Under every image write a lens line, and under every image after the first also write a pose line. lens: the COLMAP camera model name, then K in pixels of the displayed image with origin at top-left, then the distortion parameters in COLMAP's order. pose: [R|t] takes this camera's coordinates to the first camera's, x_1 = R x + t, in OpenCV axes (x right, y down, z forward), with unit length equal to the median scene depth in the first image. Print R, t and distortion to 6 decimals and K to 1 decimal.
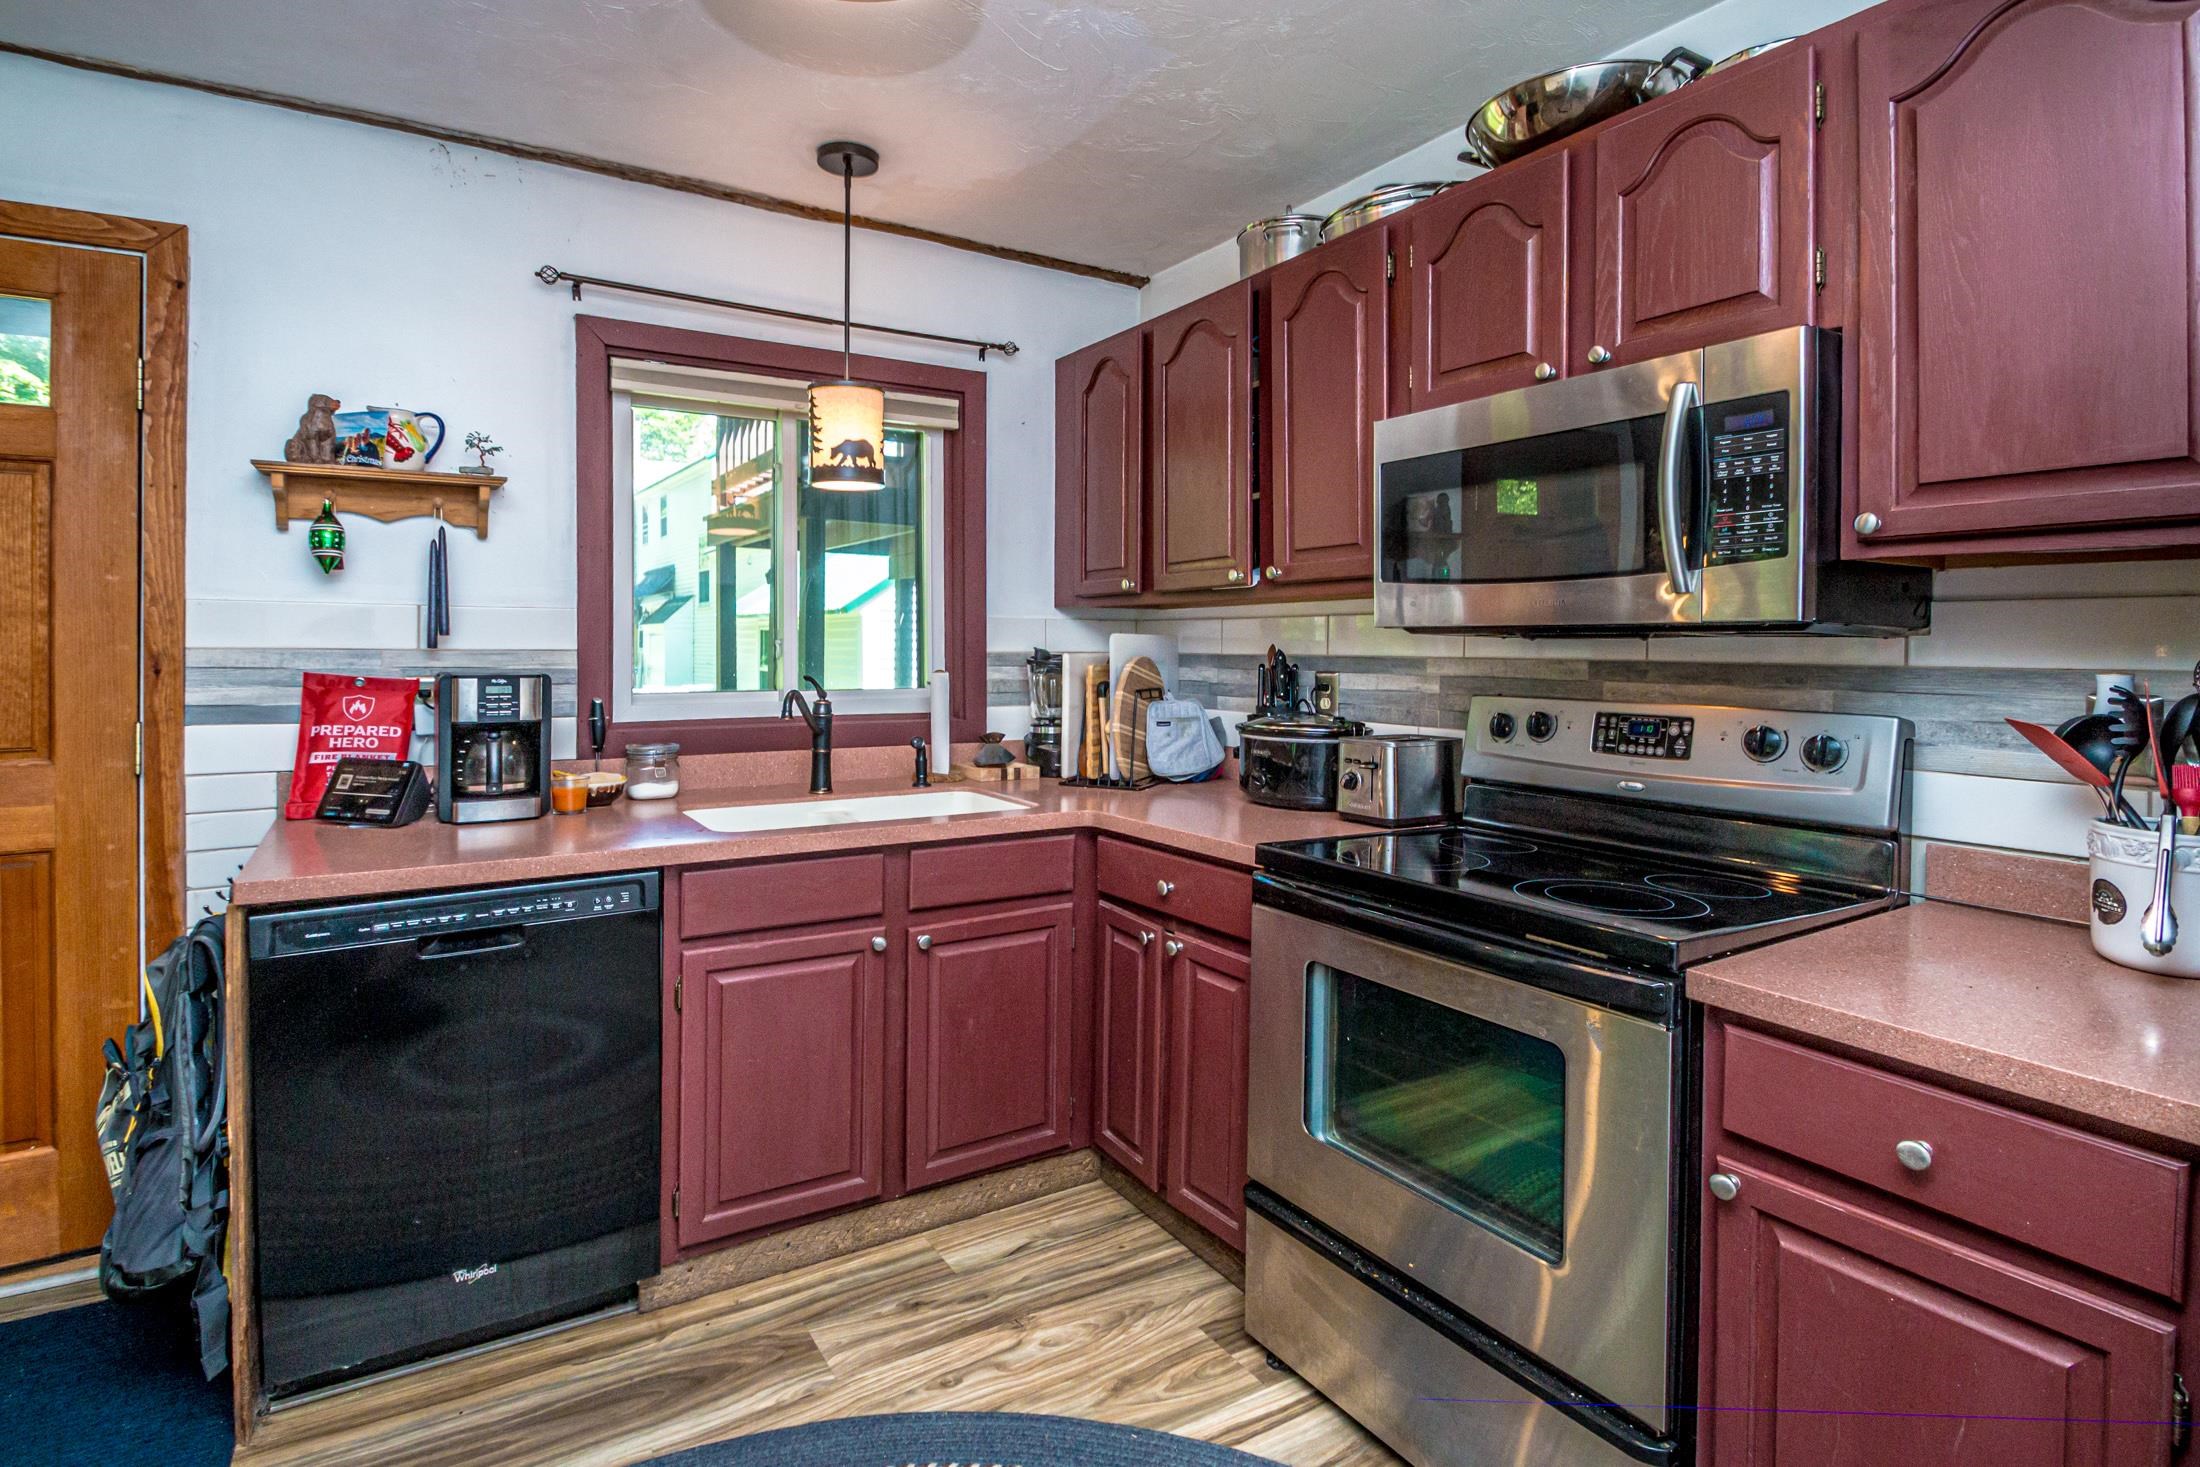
lens RADIAL K [[1060.1, 0, 1130.3], [0, 1060.1, 658.2], [0, 0, 1]] dist [0.002029, -0.009343]
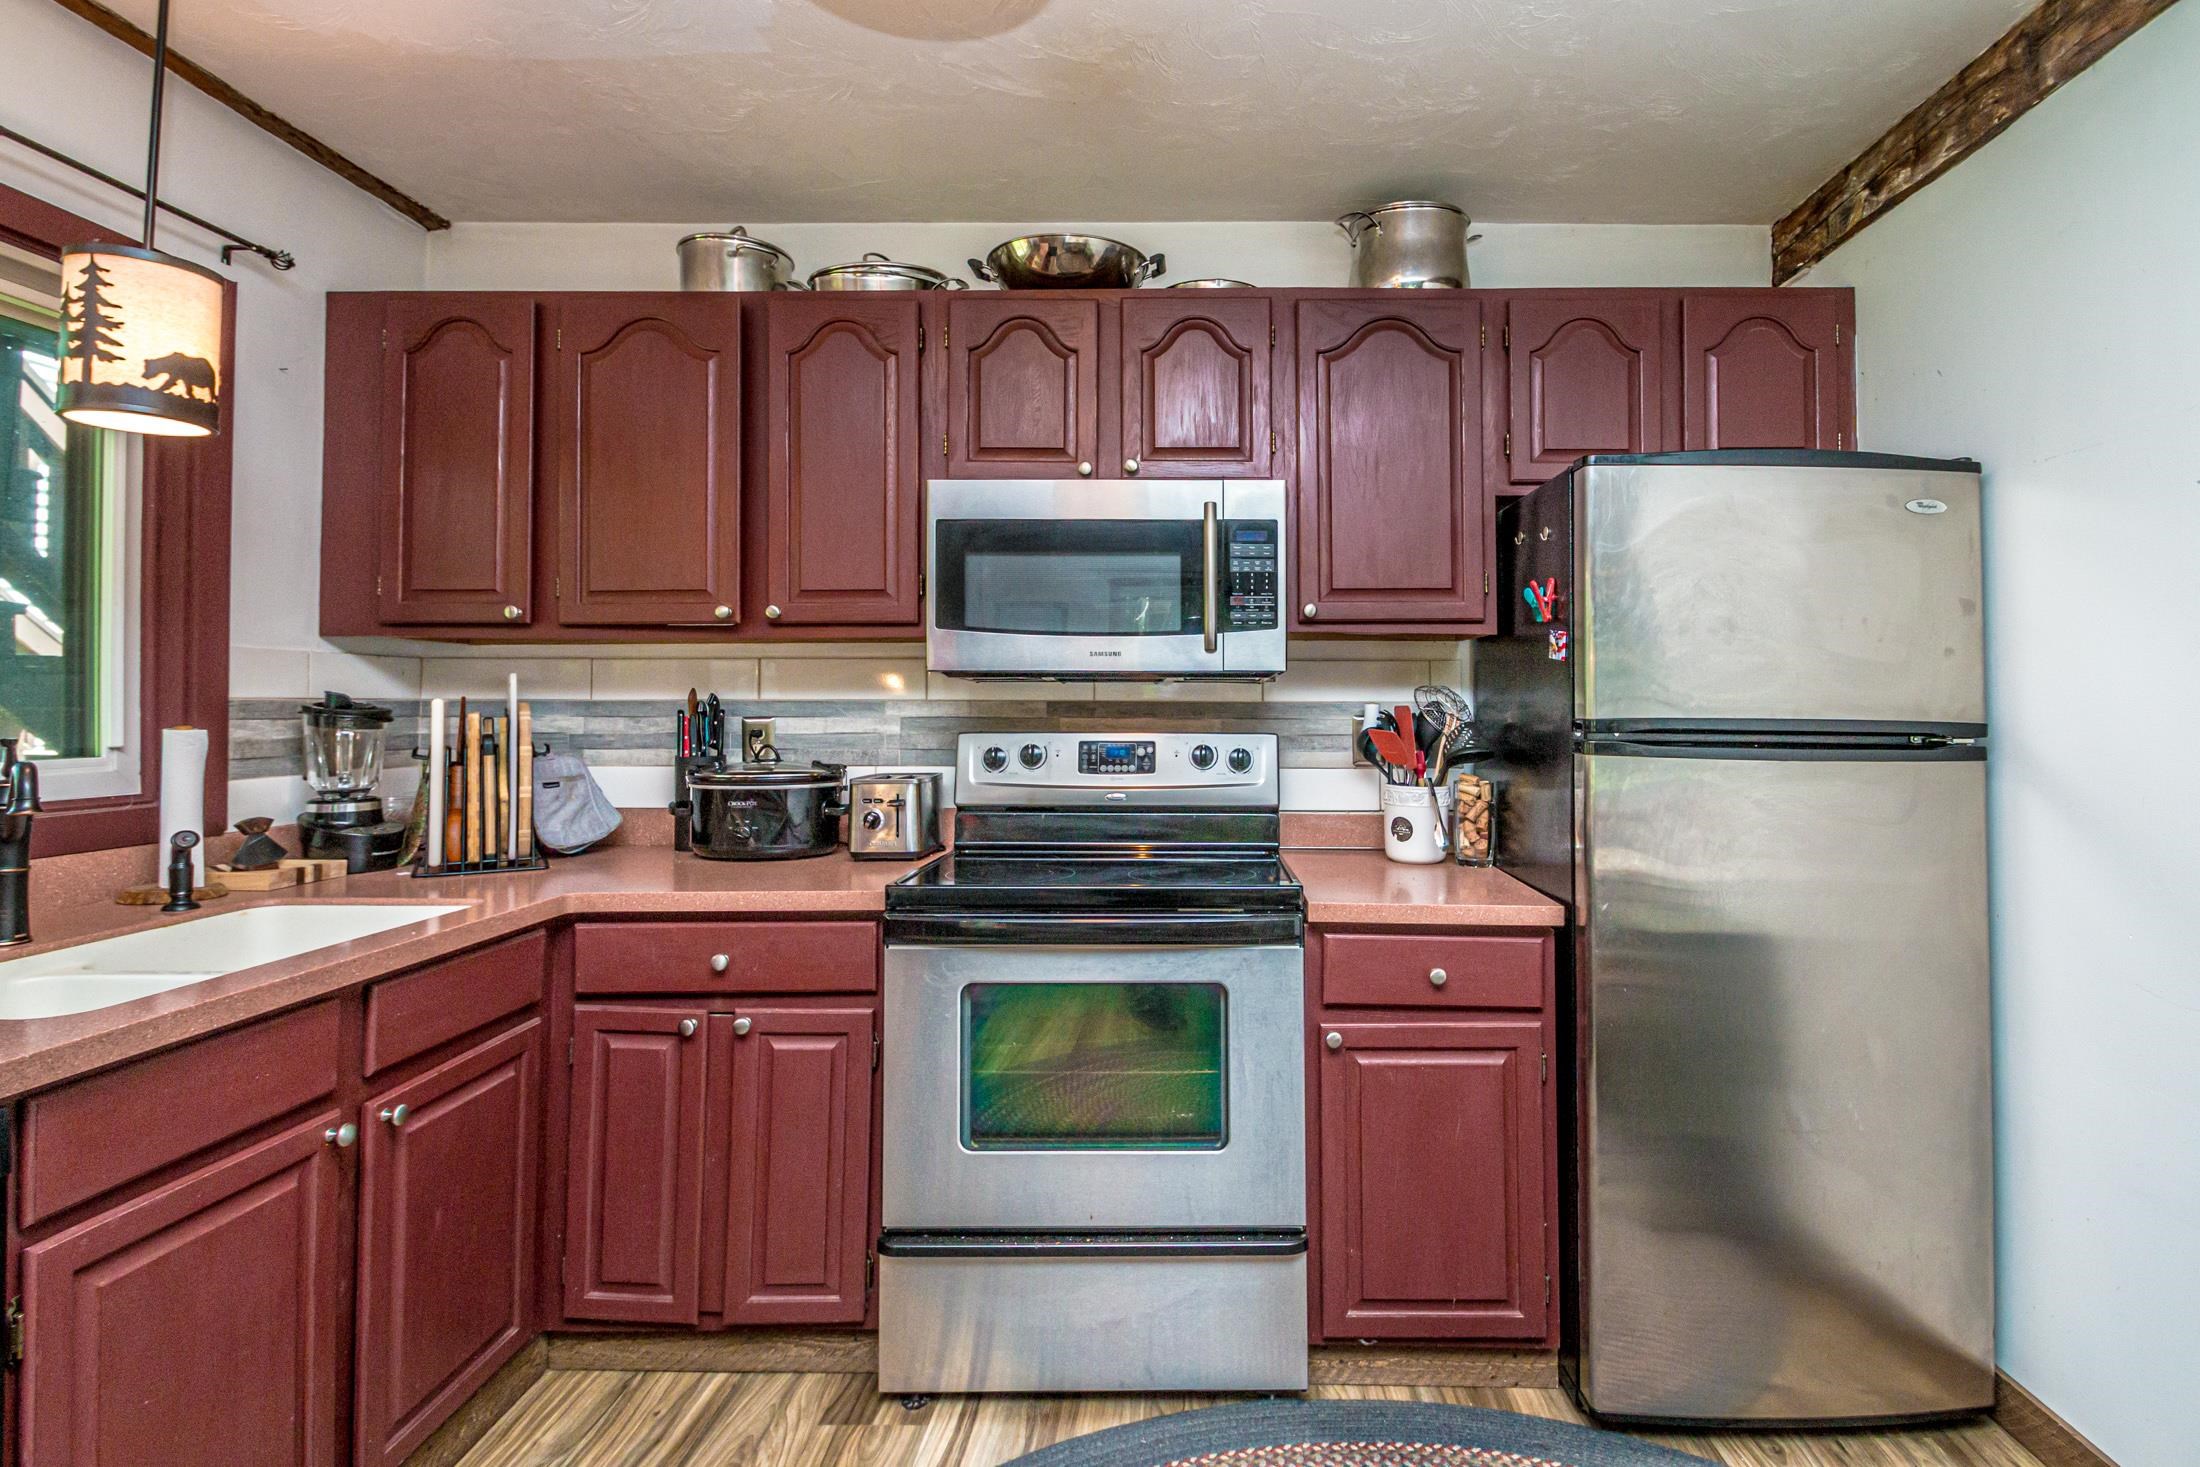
lens RADIAL K [[1060.1, 0, 1180.9], [0, 1060.1, 666.0], [0, 0, 1]] dist [0.002029, -0.009343]
pose [[0.551401, 0.024252, 0.833888, -0.505977], [0.012949, 0.999208, -0.037622, 0.009666], [-0.834140, 0.031542, 0.550650, 0.193958]]
